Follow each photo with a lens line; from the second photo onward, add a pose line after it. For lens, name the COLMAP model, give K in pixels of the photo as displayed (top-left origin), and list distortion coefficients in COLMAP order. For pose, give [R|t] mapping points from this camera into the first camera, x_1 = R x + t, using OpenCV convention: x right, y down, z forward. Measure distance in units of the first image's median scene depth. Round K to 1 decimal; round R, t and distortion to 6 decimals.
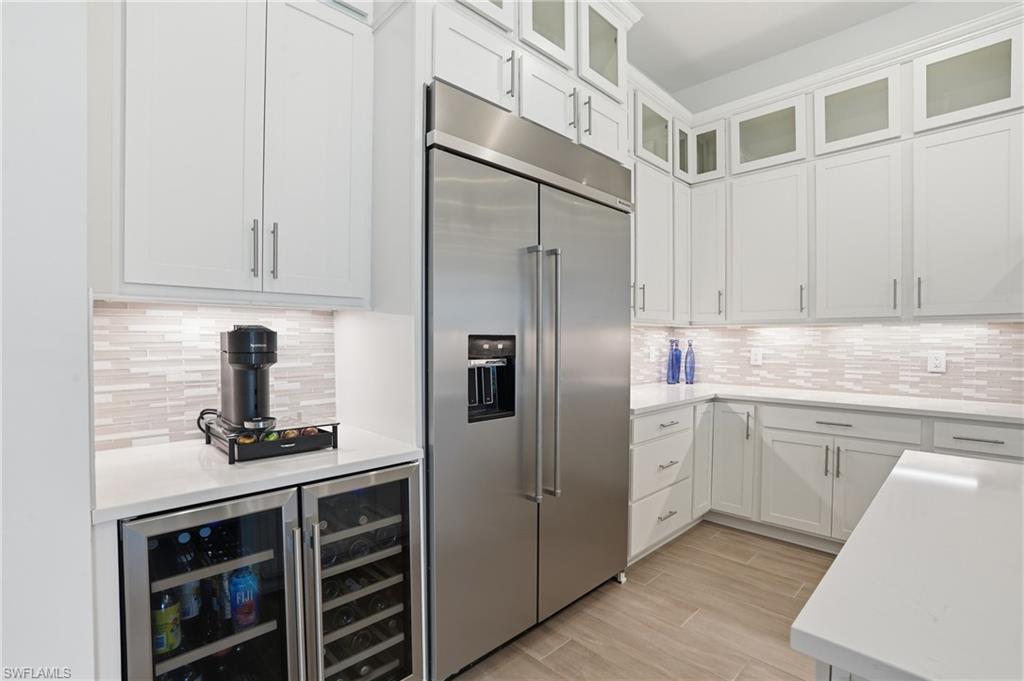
lens RADIAL K [[470.3, 0, 510.8], [0, 470.3, 347.5], [0, 0, 1]] dist [-0.051458, 0.010796]
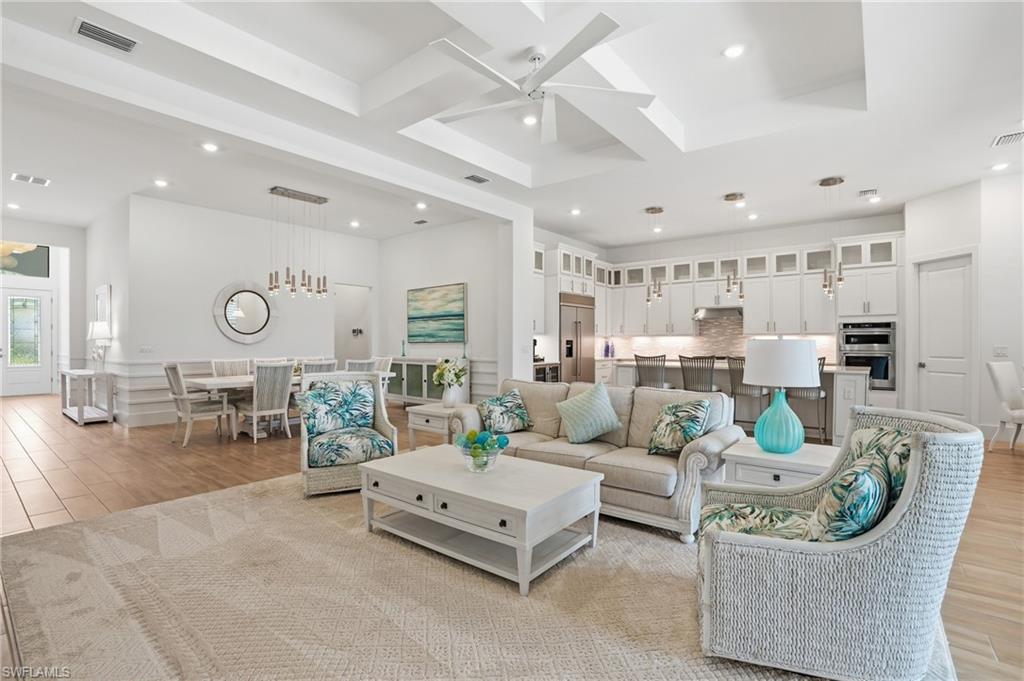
lens RADIAL K [[470.3, 0, 513.9], [0, 470.3, 343.8], [0, 0, 1]] dist [-0.051458, 0.010796]
pose [[0.991955, -0.002035, 0.126575, -0.992644], [0.003353, 0.999942, -0.010199, 0.046219], [-0.126547, 0.010542, 0.991905, -3.052142]]
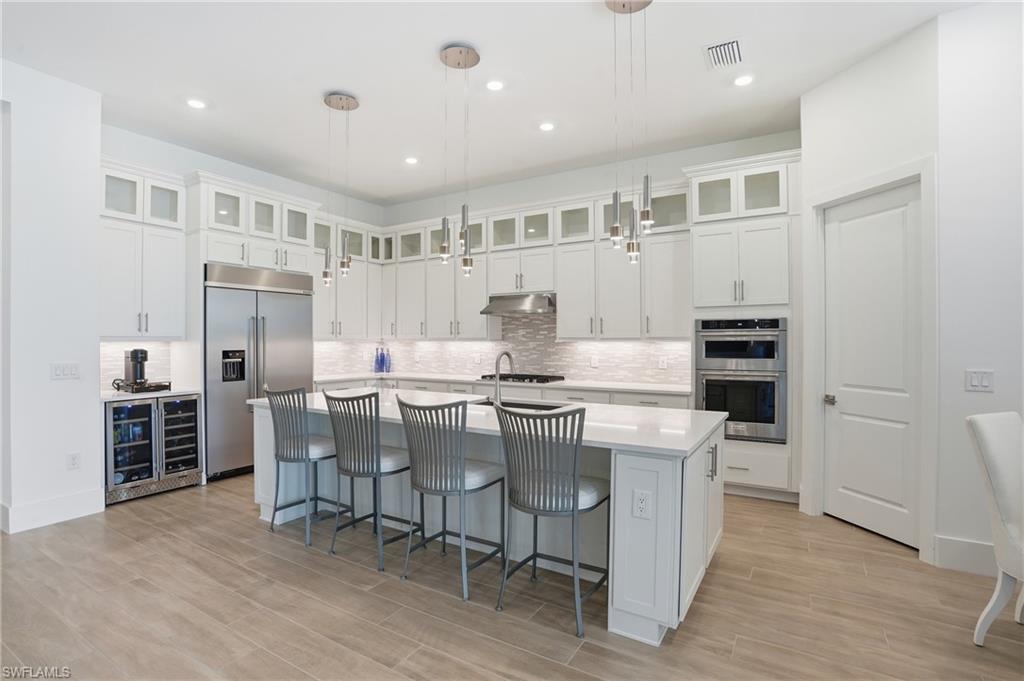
lens RADIAL K [[493.3, 0, 509.6], [0, 493.3, 340.4], [0, 0, 1]] dist [-0.058071, 0.016189]
pose [[0.969035, -0.002344, 0.246912, 0.653387], [0.006110, 0.999876, -0.014489, -0.026793], [-0.246847, 0.015549, 0.968930, -1.694895]]
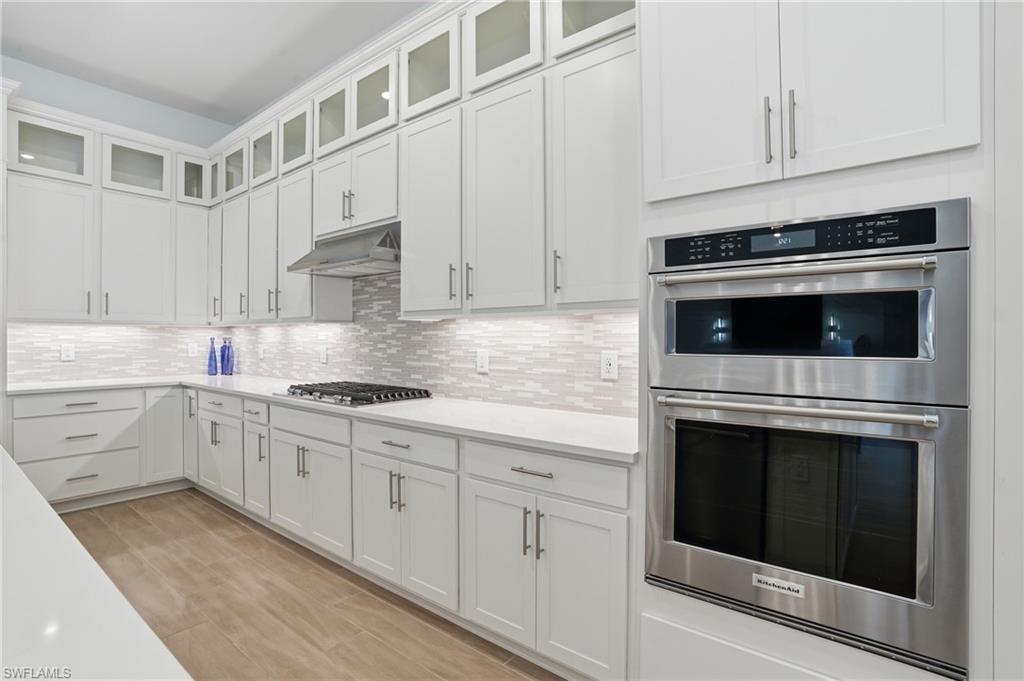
lens RADIAL K [[493.3, 0, 515.8], [0, 493.3, 340.3], [0, 0, 1]] dist [-0.058071, 0.016189]
pose [[0.991457, -0.002646, 0.130411, 1.663562], [0.003979, 0.999942, -0.009958, 0.009719], [-0.130377, 0.010392, 0.991410, -0.529473]]
